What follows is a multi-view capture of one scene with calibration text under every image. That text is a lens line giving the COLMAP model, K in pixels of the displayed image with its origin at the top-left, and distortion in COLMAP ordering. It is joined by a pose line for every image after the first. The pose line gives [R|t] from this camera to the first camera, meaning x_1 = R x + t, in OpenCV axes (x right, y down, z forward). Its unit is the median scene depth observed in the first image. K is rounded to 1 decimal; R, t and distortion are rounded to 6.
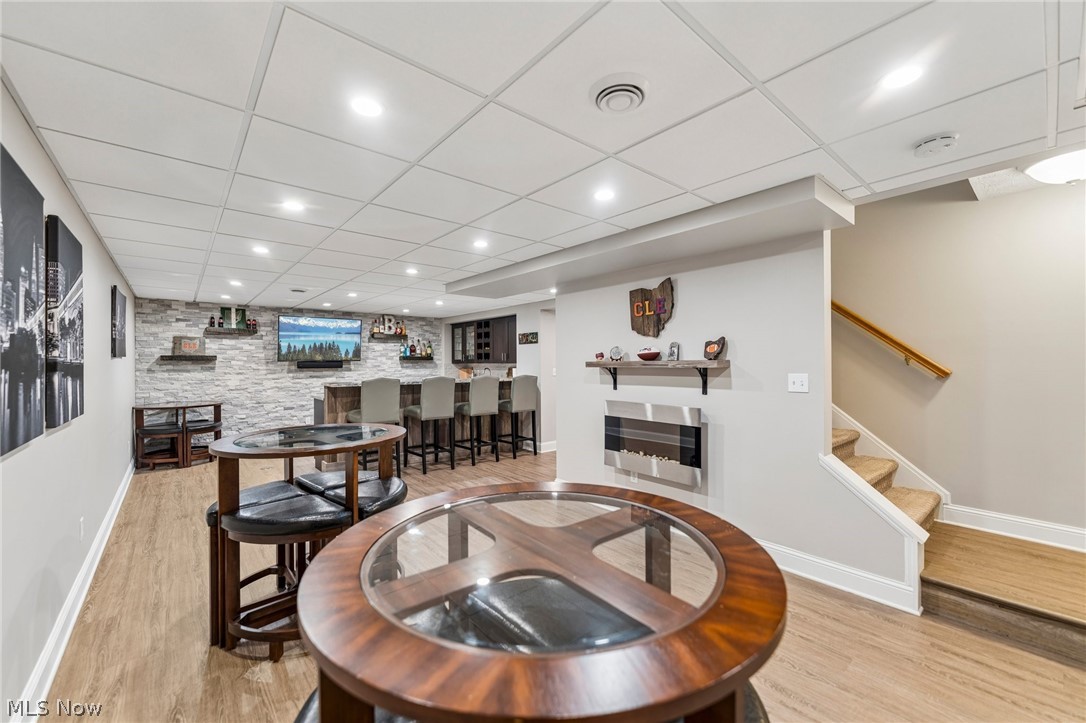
lens RADIAL K [[425.7, 0, 543.0], [0, 425.7, 361.5], [0, 0, 1]] dist [-0.000119, -0.000005]
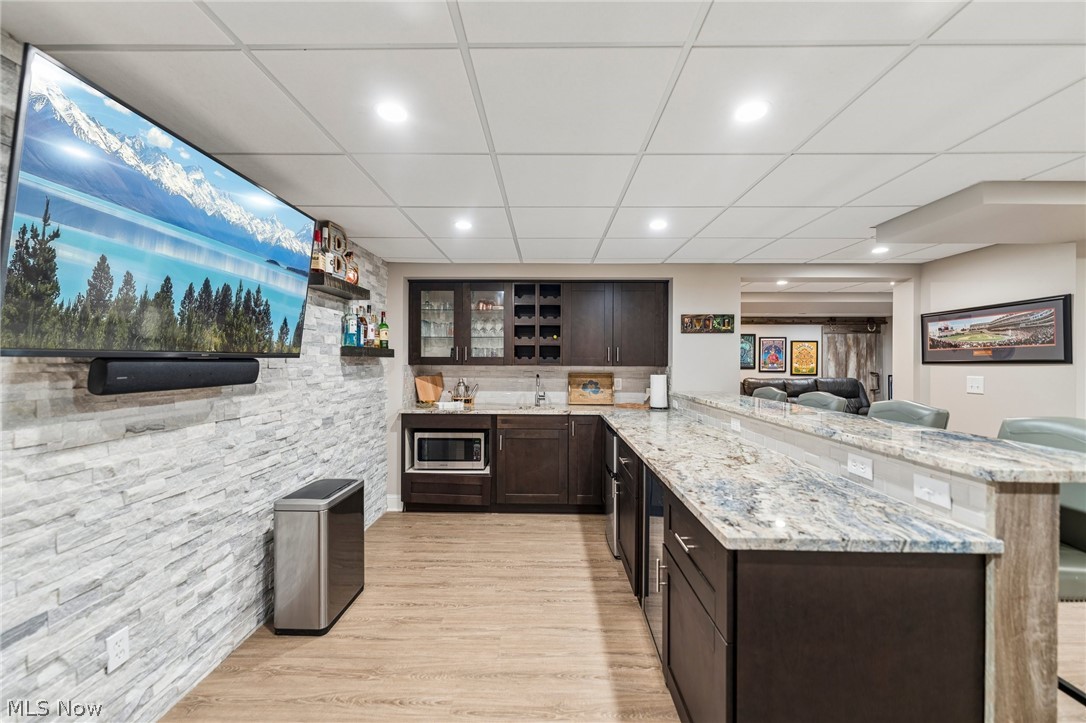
lens RADIAL K [[439.9, 0, 543.0], [0, 439.9, 361.5], [0, 0, 1]] dist [0.000685, 0.000161]
pose [[0.647415, 0.005101, 0.762121, -0.584337], [-0.008168, 0.999967, 0.000245, -0.000578], [-0.762094, -0.006384, 0.647435, 0.709844]]
